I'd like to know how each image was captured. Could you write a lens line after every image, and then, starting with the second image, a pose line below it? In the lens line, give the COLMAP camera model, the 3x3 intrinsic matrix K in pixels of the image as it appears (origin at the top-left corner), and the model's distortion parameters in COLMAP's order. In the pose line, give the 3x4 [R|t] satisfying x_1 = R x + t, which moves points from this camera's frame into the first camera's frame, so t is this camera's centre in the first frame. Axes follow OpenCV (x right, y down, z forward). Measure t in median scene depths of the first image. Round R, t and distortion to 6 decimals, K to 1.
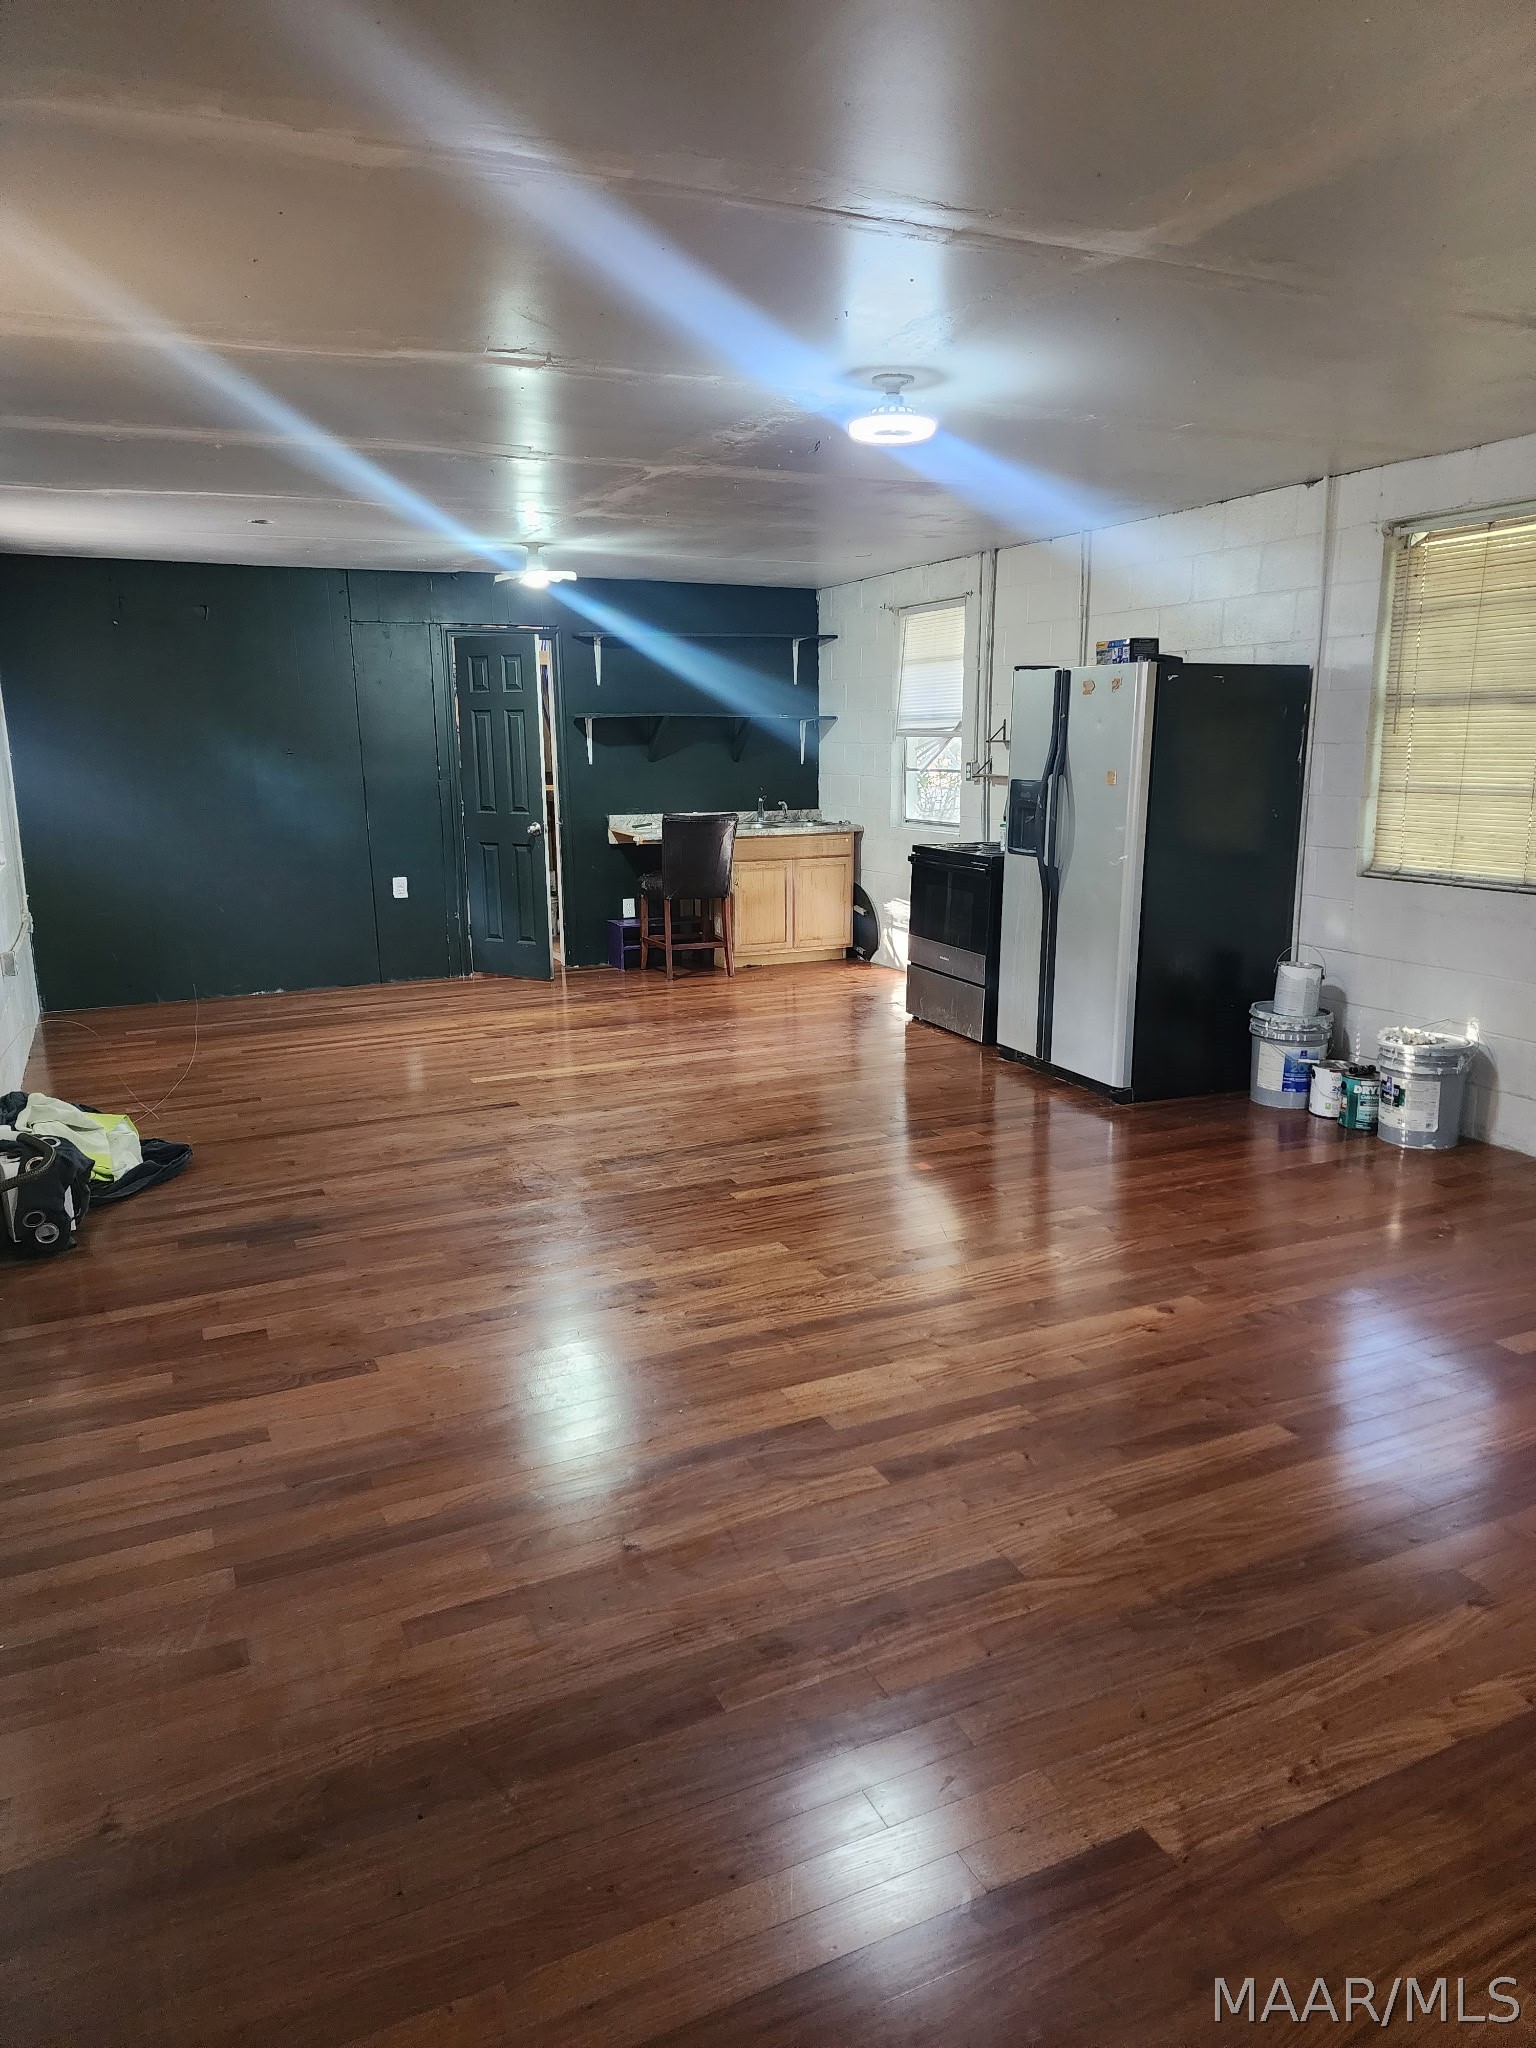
lens RADIAL K [[1354.7, 0, 761.0], [0, 1354.7, 1021.2], [0, 0, 1]] dist [0.050010, 0.000193]
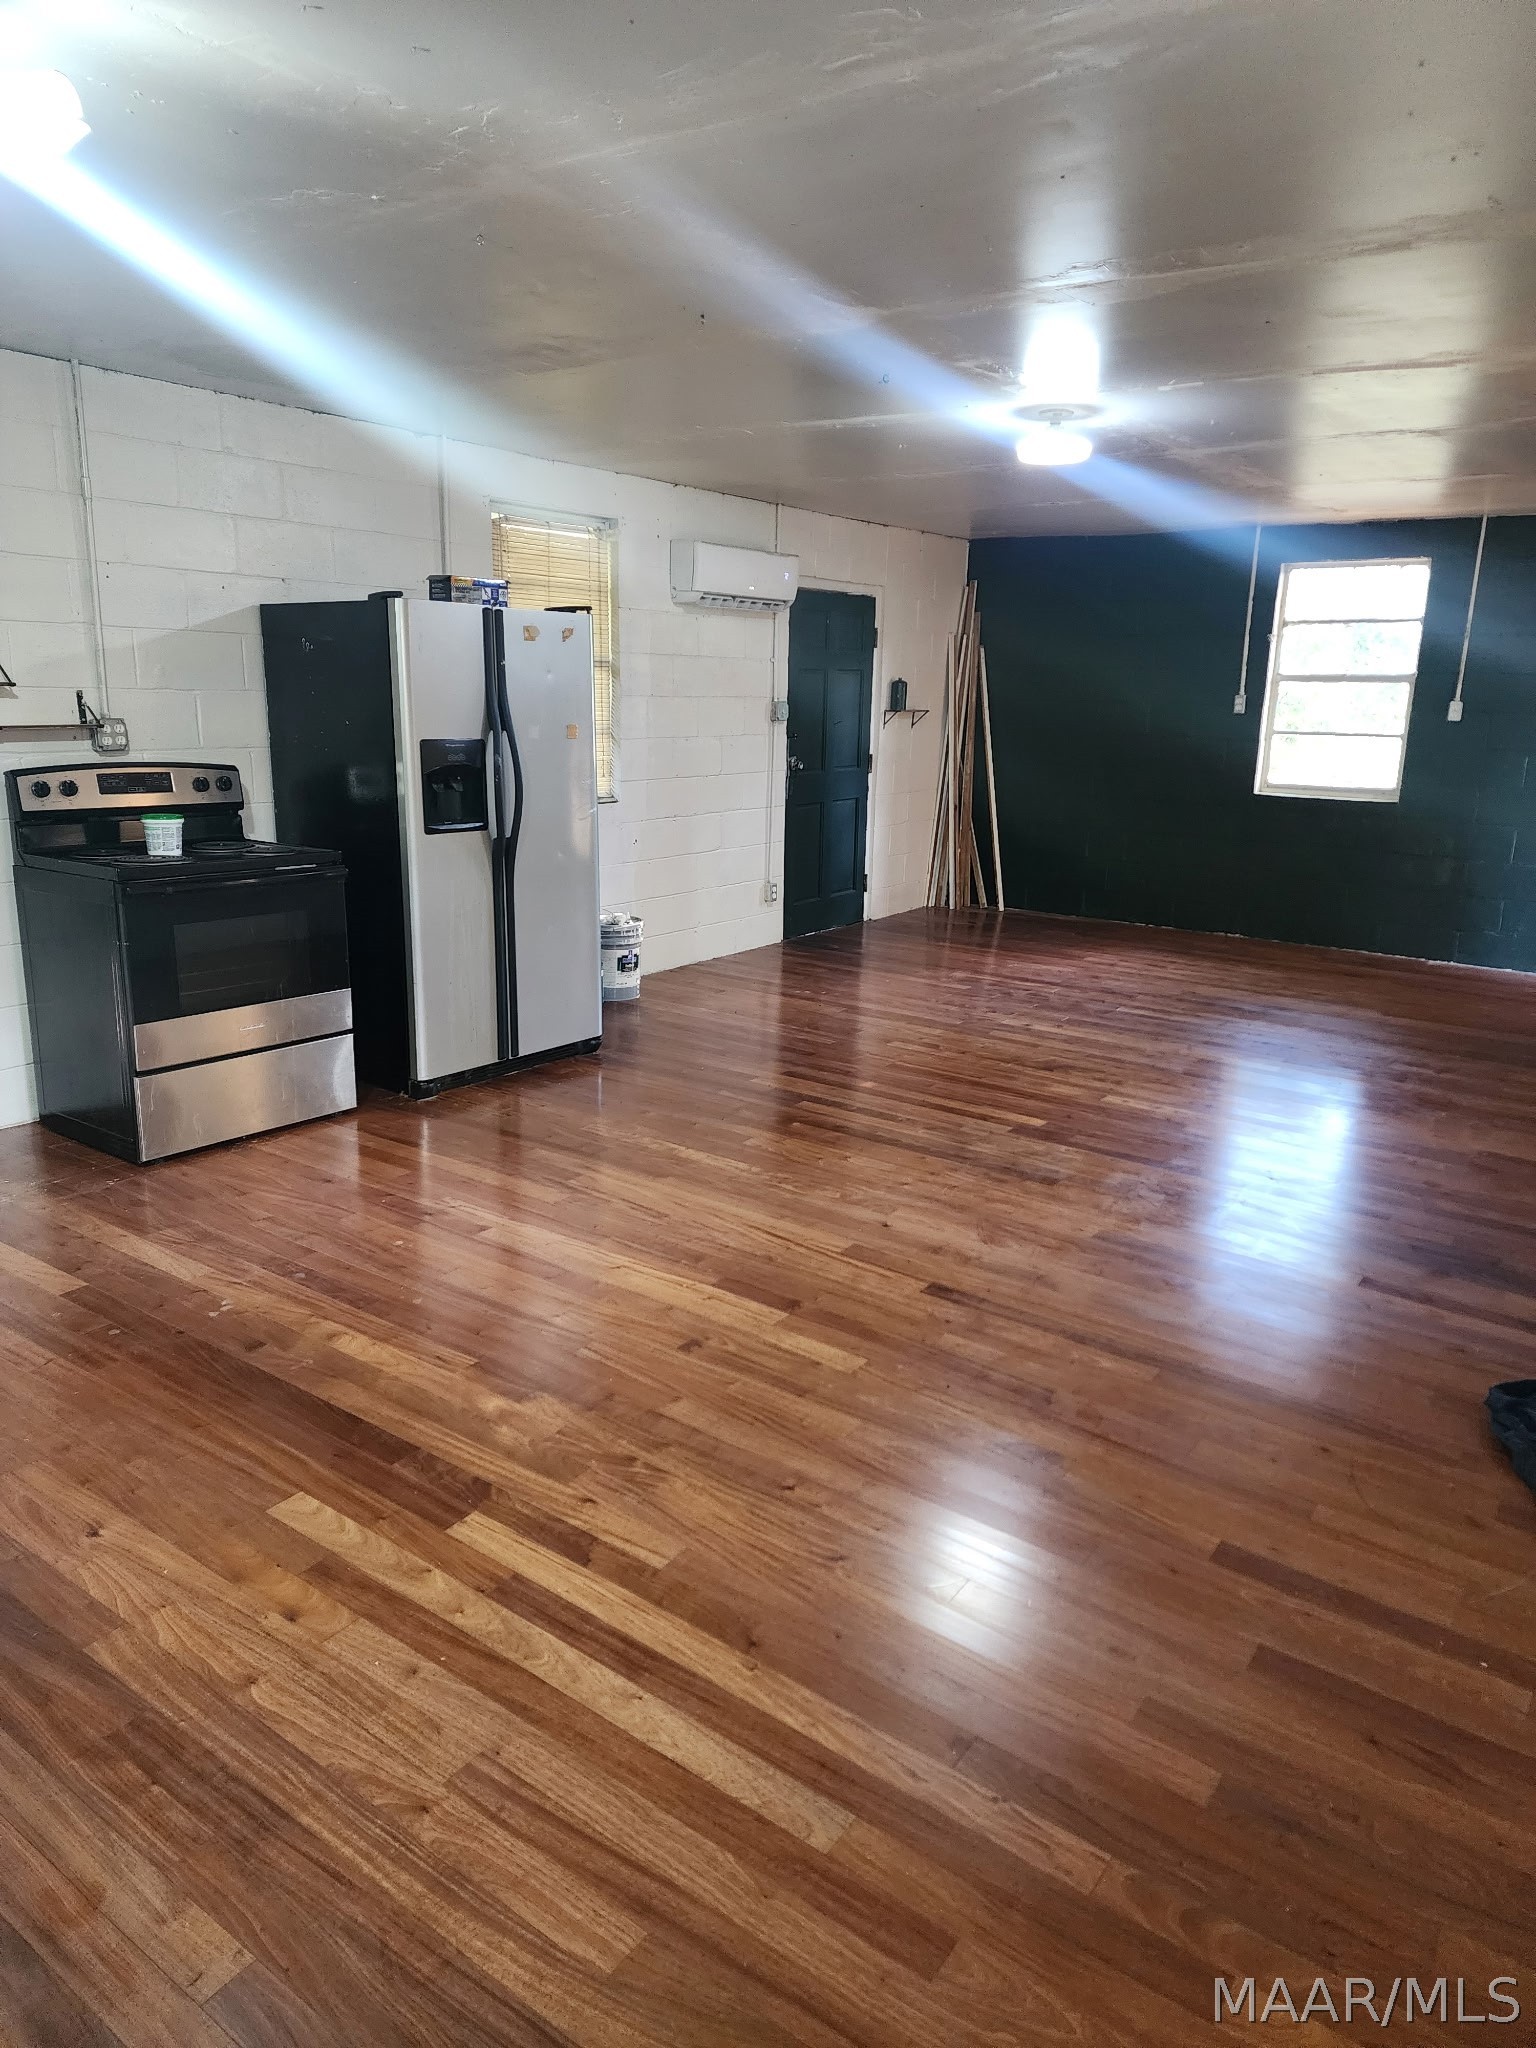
lens RADIAL K [[1354.7, 0, 761.0], [0, 1354.7, 1021.2], [0, 0, 1]] dist [0.050010, 0.000193]
pose [[-0.484136, -0.218405, 0.847297, -0.664775], [0.163068, 0.928861, 0.332605, -0.282284], [-0.859663, 0.299193, -0.414080, 1.324292]]
